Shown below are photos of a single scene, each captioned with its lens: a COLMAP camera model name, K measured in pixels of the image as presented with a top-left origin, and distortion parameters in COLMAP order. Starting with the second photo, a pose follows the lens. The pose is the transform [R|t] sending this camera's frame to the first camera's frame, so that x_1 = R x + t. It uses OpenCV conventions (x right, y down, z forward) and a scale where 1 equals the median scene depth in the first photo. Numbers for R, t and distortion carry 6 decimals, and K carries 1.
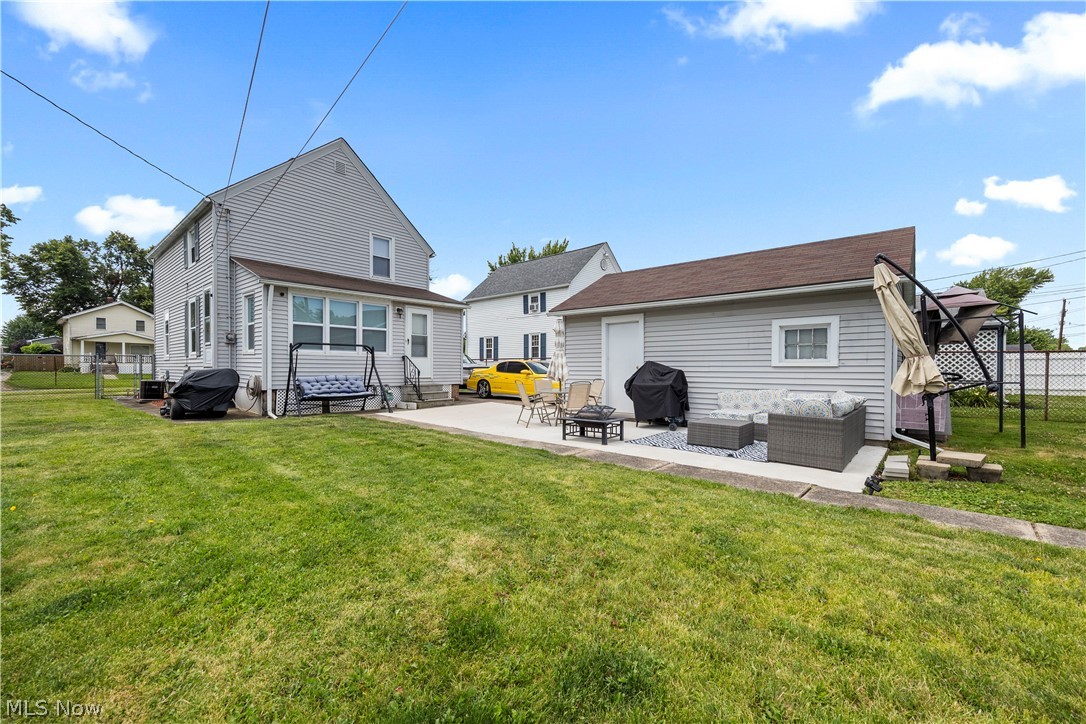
lens RADIAL K [[430.1, 0, 543.0], [0, 430.1, 376.5], [0, 0, 1]] dist [0.012044, 0.000697]
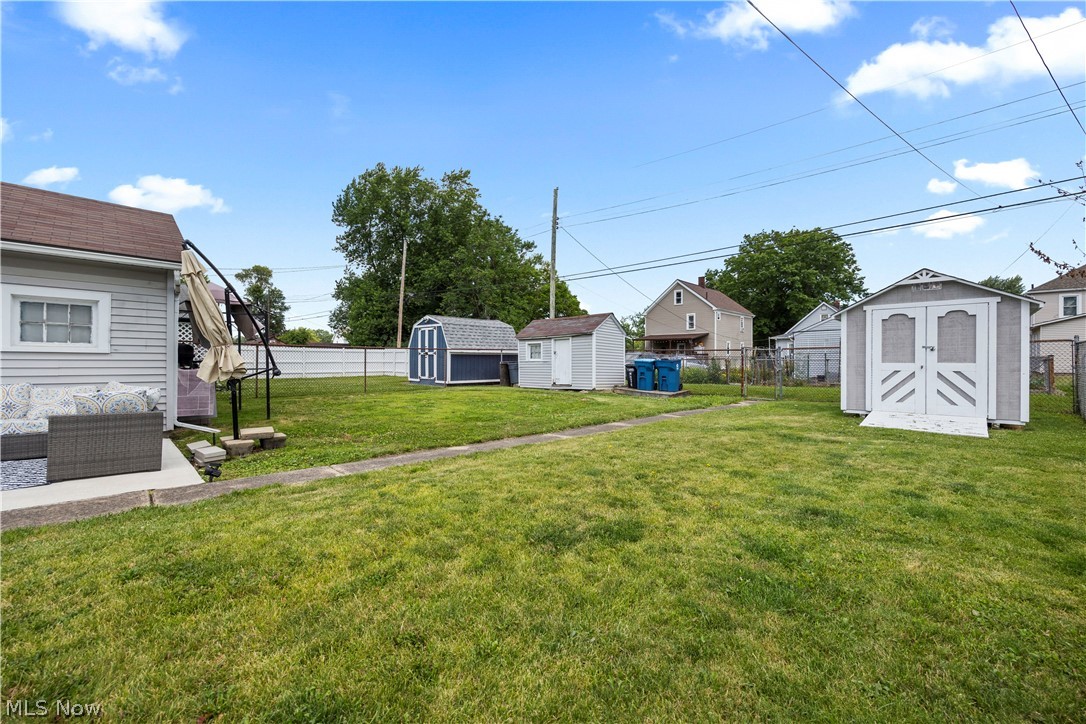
lens RADIAL K [[430.1, 0, 544.2], [0, 430.1, 361.5], [0, 0, 1]] dist [0.012044, 0.000697]
pose [[0.085629, 0.000080, 0.996327, -0.309331], [0.006800, 0.999977, -0.000665, -0.001456], [-0.996304, 0.006832, 0.085627, 0.242216]]
